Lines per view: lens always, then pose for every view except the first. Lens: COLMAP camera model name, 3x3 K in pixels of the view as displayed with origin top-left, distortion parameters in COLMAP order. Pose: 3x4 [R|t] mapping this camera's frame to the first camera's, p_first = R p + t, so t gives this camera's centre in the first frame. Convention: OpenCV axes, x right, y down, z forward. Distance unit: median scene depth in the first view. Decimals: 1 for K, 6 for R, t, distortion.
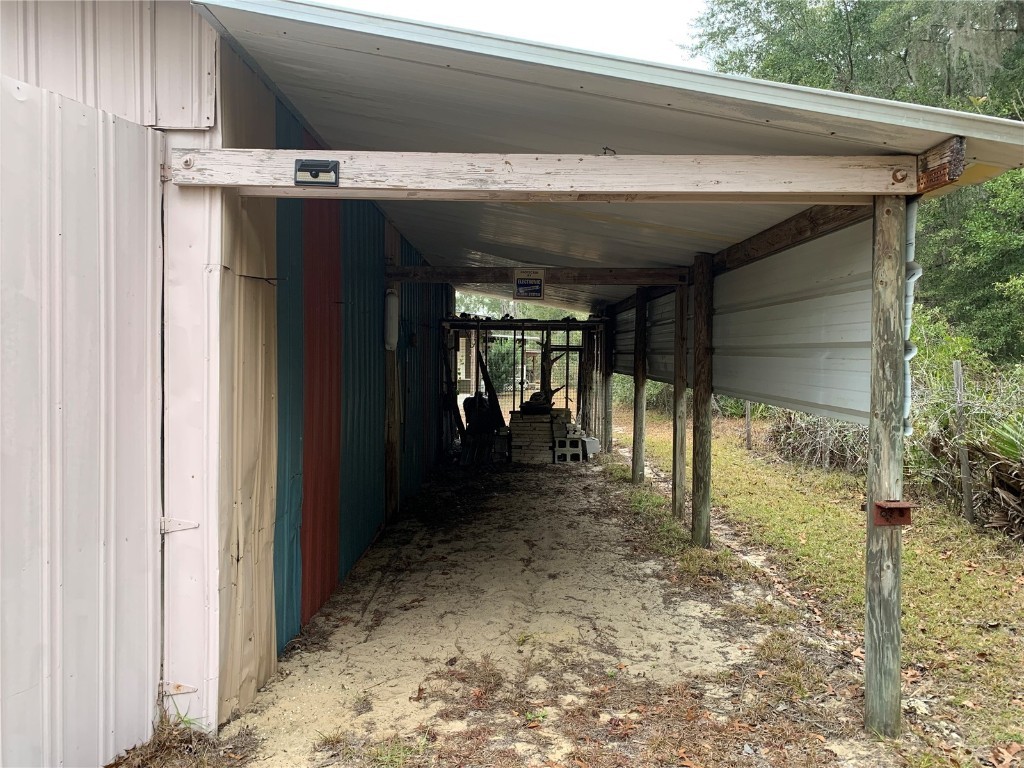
lens RADIAL K [[792.3, 0, 512.0], [0, 792.3, 384.0], [0, 0, 1]] dist [0.008735, 0.001942]
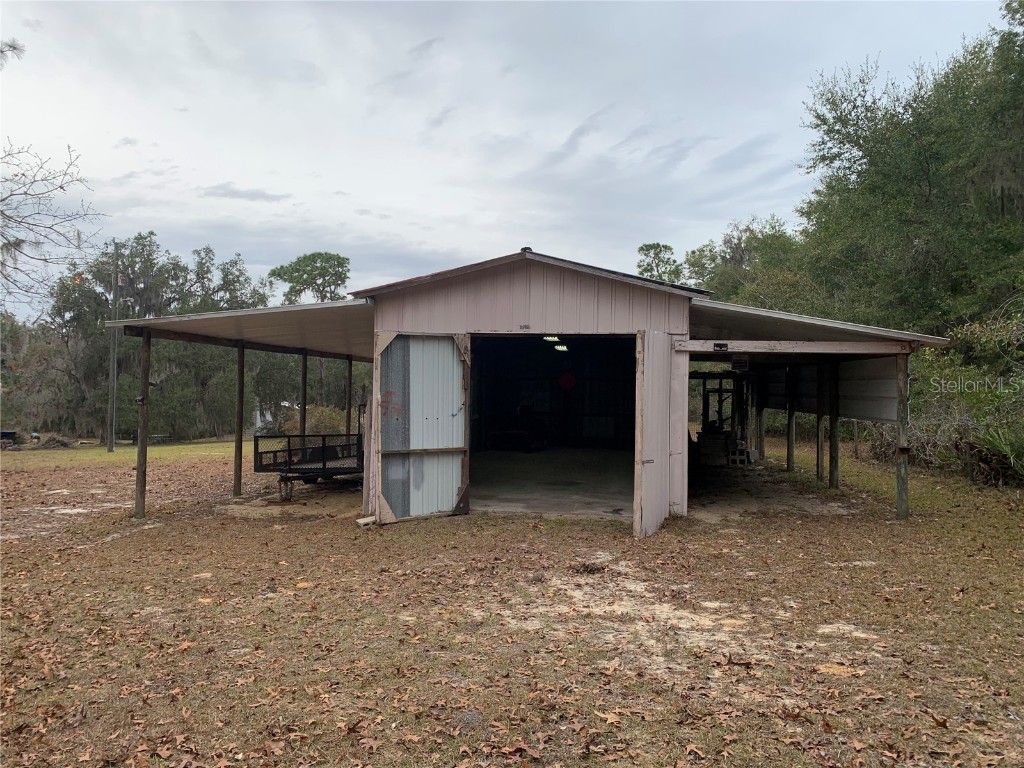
lens RADIAL K [[792.3, 0, 512.0], [0, 792.3, 384.0], [0, 0, 1]] dist [0.008735, 0.001942]
pose [[0.993128, -0.002096, -0.117016, -0.357955], [-0.003257, 0.998957, -0.045539, 0.021488], [0.116990, 0.045607, 0.992085, -1.185159]]
